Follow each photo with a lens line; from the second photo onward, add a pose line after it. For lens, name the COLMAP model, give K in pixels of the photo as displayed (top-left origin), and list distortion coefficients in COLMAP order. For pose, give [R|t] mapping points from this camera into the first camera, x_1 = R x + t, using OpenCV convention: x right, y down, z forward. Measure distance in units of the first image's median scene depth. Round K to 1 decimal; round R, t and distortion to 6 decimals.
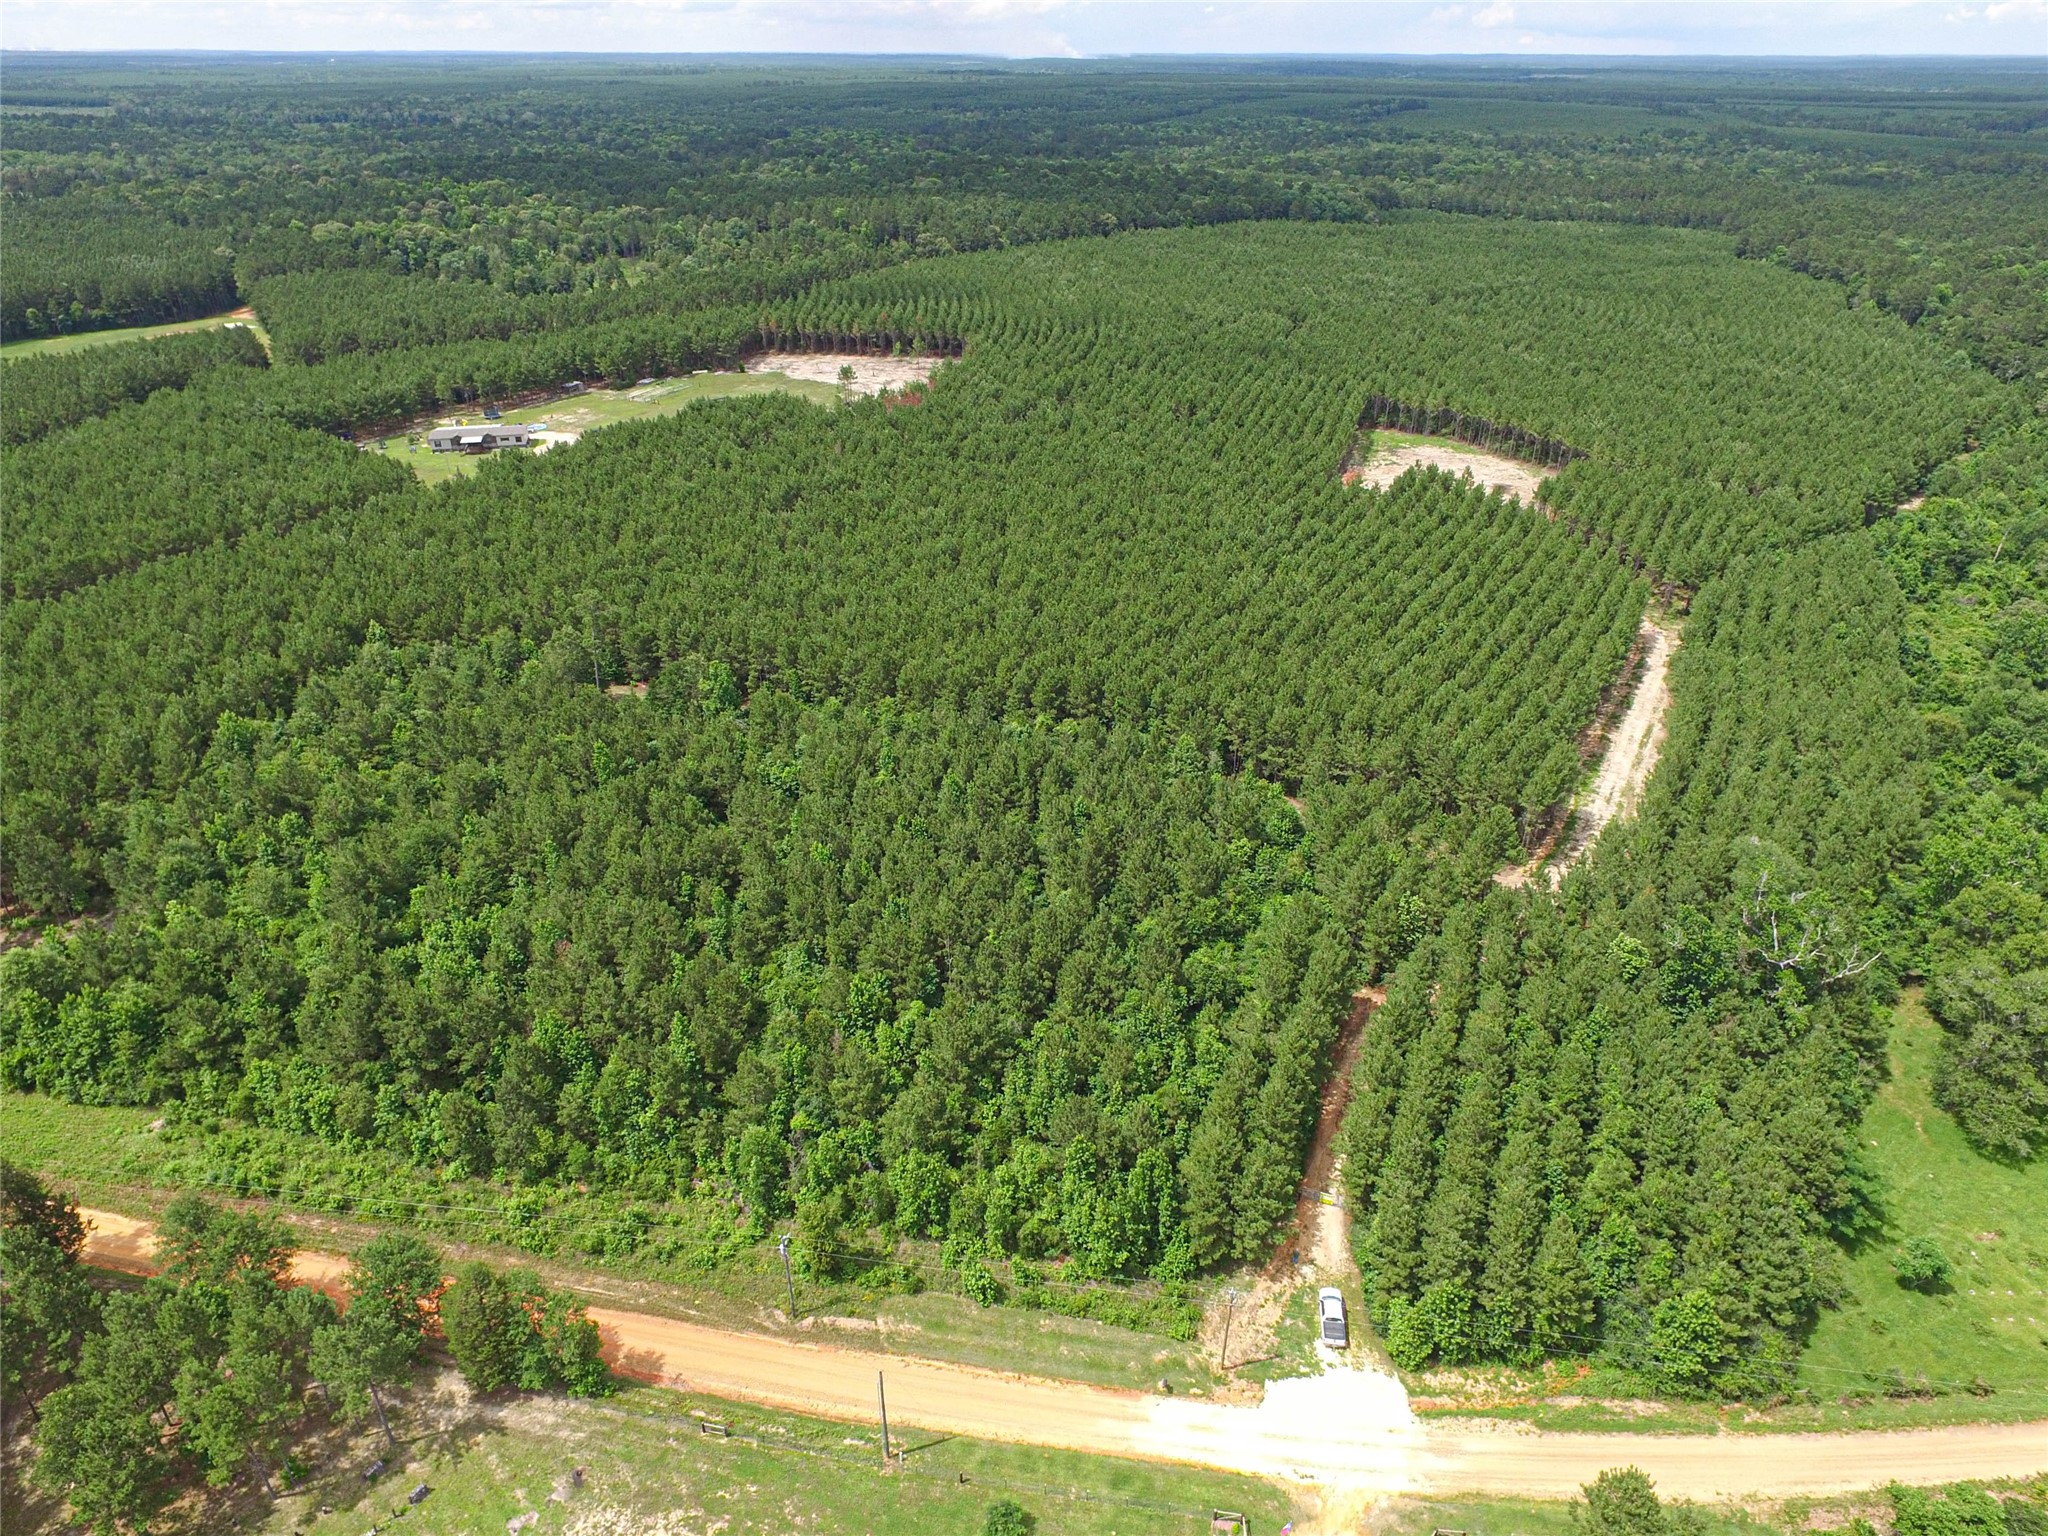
lens RADIAL K [[1207.5, 0, 1039.9], [0, 1207.5, 765.2], [0, 0, 1]] dist [-0.005328, 0.006553]
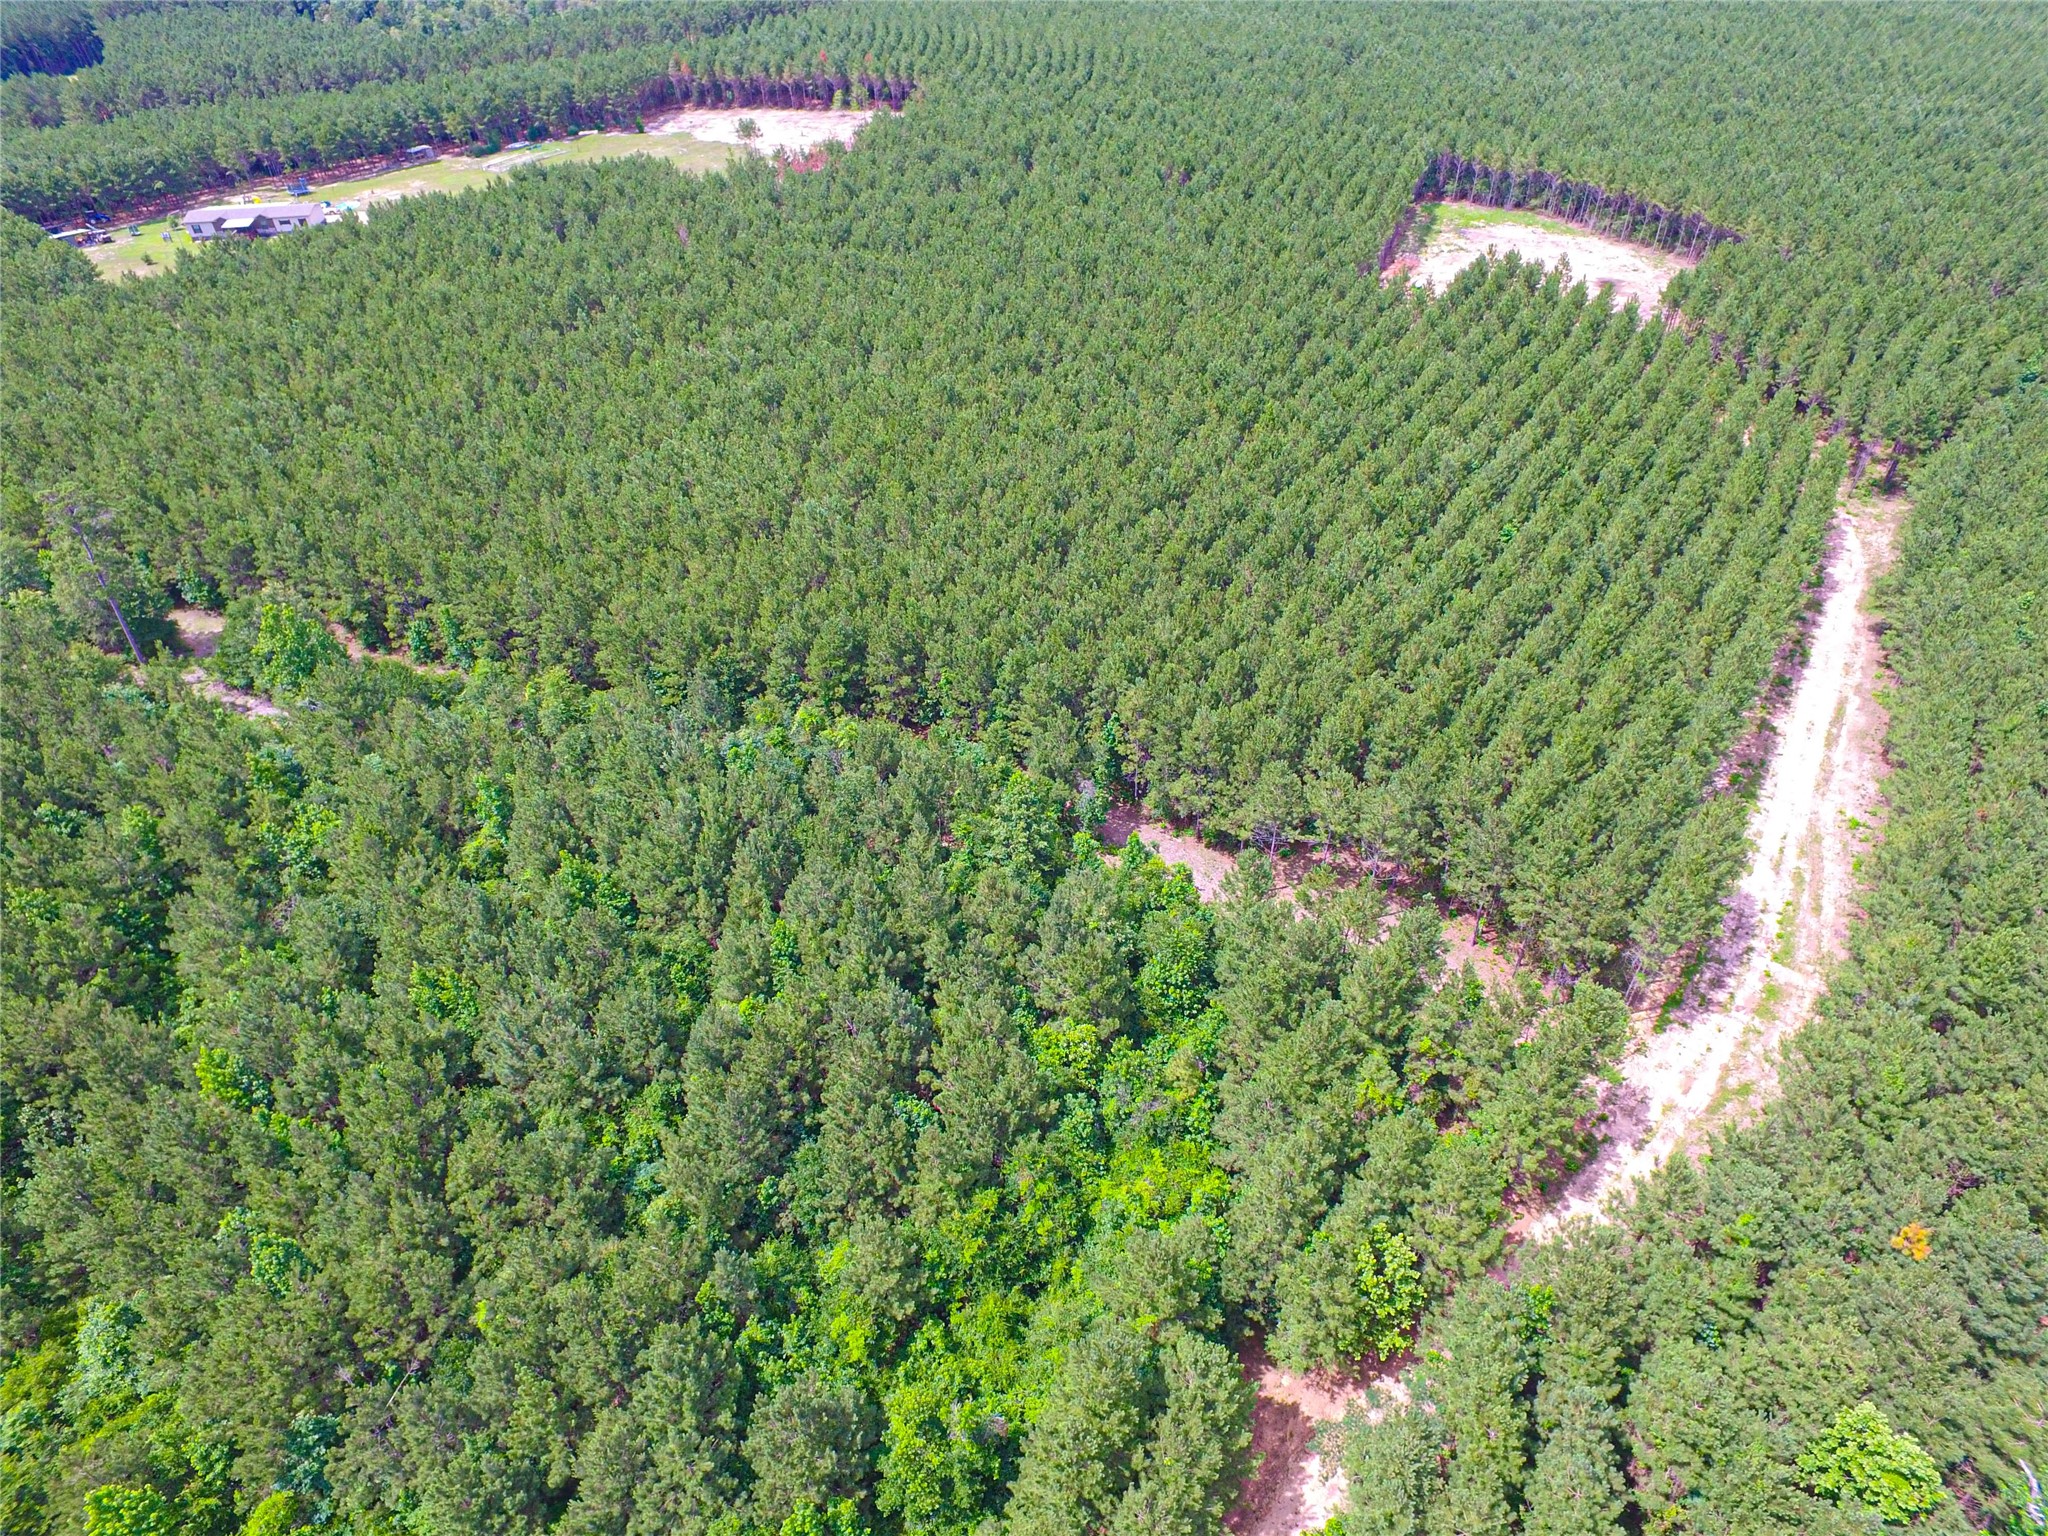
lens RADIAL K [[1207.5, 0, 1012.2], [0, 1207.5, 775.9], [0, 0, 1]] dist [-0.005328, 0.006553]
pose [[0.998279, 0.018639, -0.055596, 0.084639], [-0.009169, 0.986090, 0.165956, -0.066486], [0.057916, -0.165161, 0.984565, 0.259558]]
